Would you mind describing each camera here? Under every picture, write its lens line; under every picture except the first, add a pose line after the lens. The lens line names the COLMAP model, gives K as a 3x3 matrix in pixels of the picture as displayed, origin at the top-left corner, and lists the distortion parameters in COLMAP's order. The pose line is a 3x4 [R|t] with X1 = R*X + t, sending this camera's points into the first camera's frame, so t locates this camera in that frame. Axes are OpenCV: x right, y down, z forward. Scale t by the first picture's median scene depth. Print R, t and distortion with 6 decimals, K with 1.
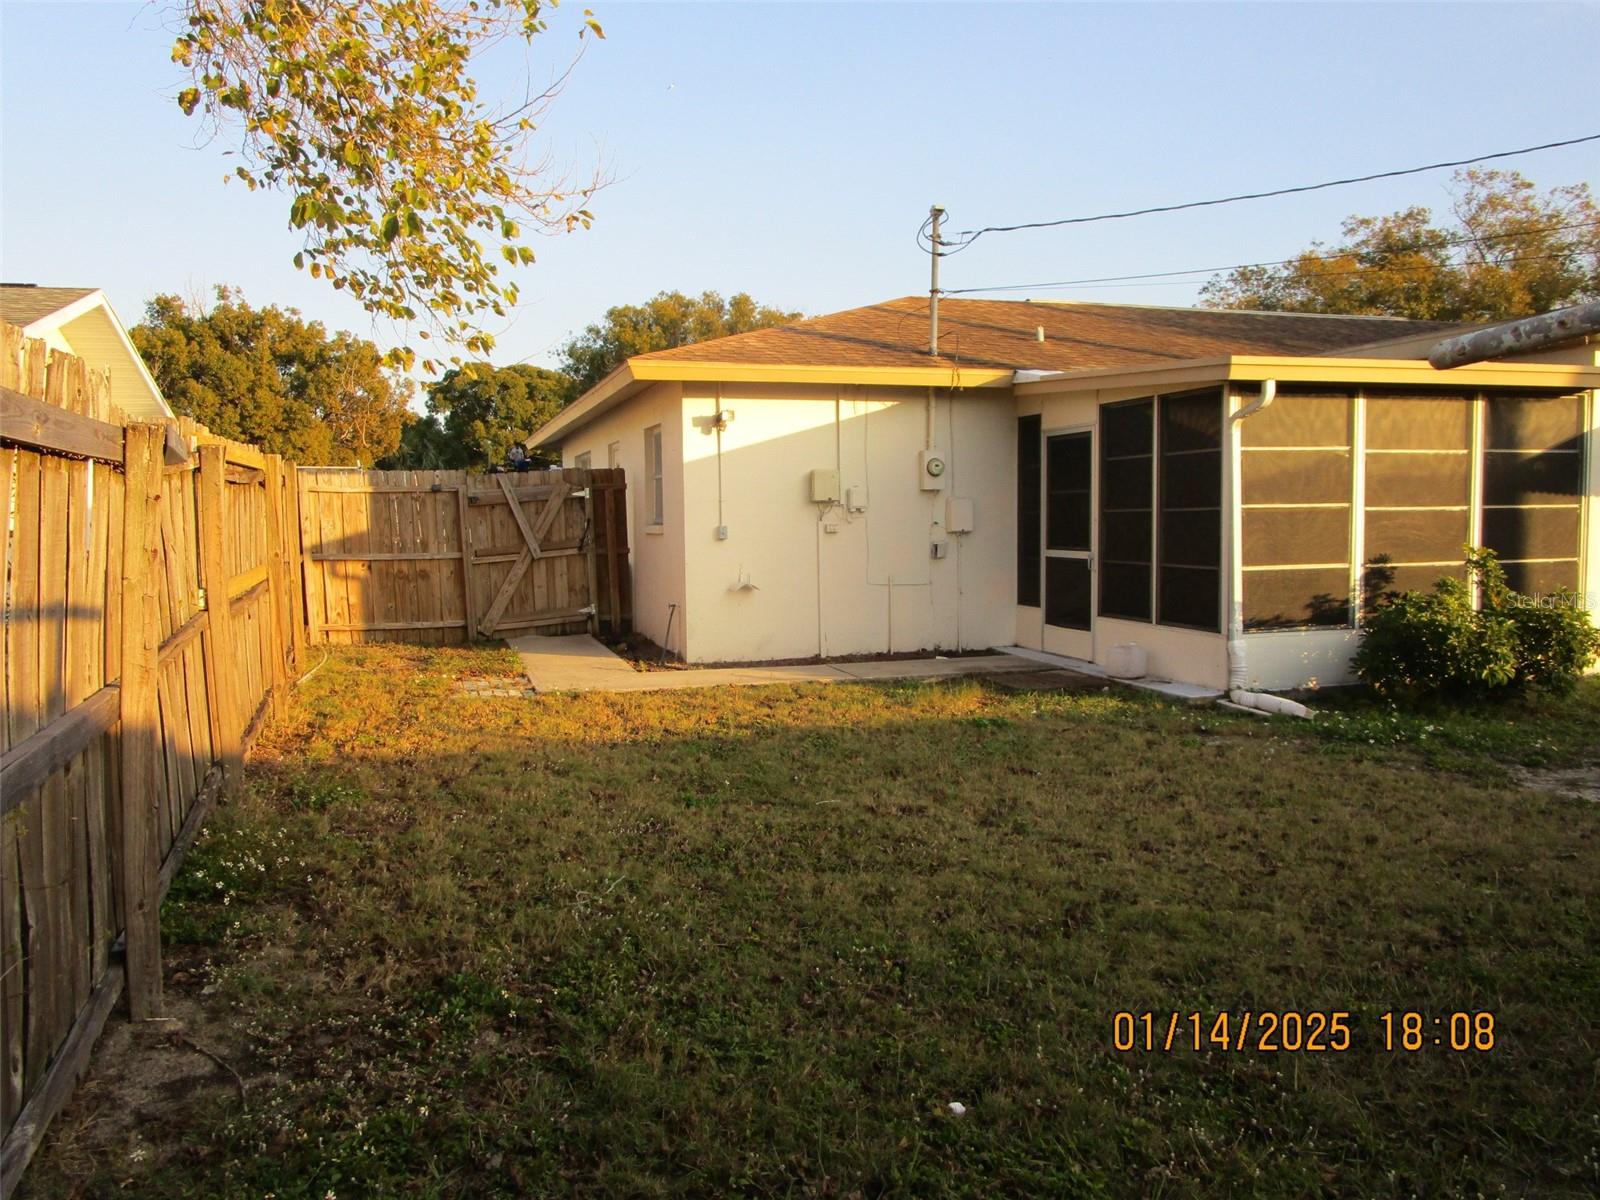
lens RADIAL K [[1179.8, 0, 800.0], [0, 1179.8, 600.0], [0, 0, 1]] dist [-0.069497, 0.054288]
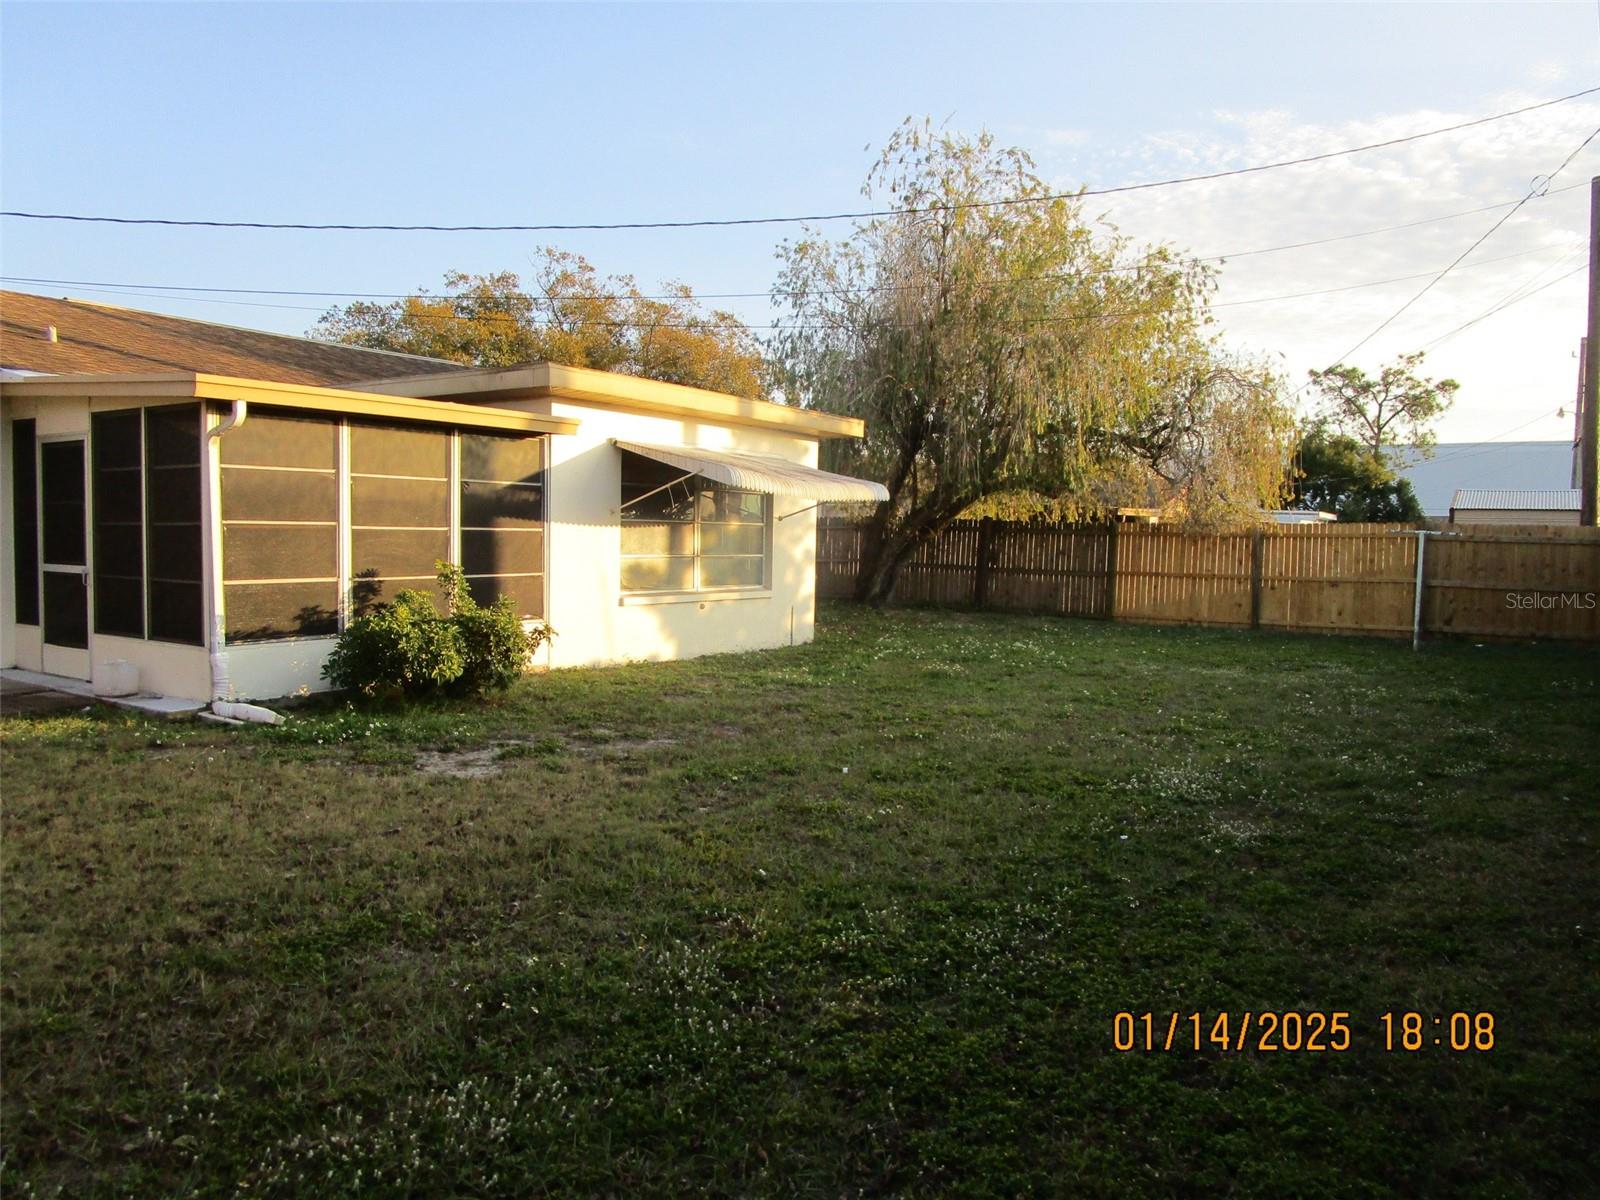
lens RADIAL K [[1085.9, 0, 800.0], [0, 1085.9, 600.0], [0, 0, 1]] dist [-0.017036, -0.000173]
pose [[0.784572, -0.011365, 0.619933, 0.184900], [0.020178, 0.999770, -0.007209, 0.005323], [-0.619709, 0.018165, 0.784621, -0.054657]]
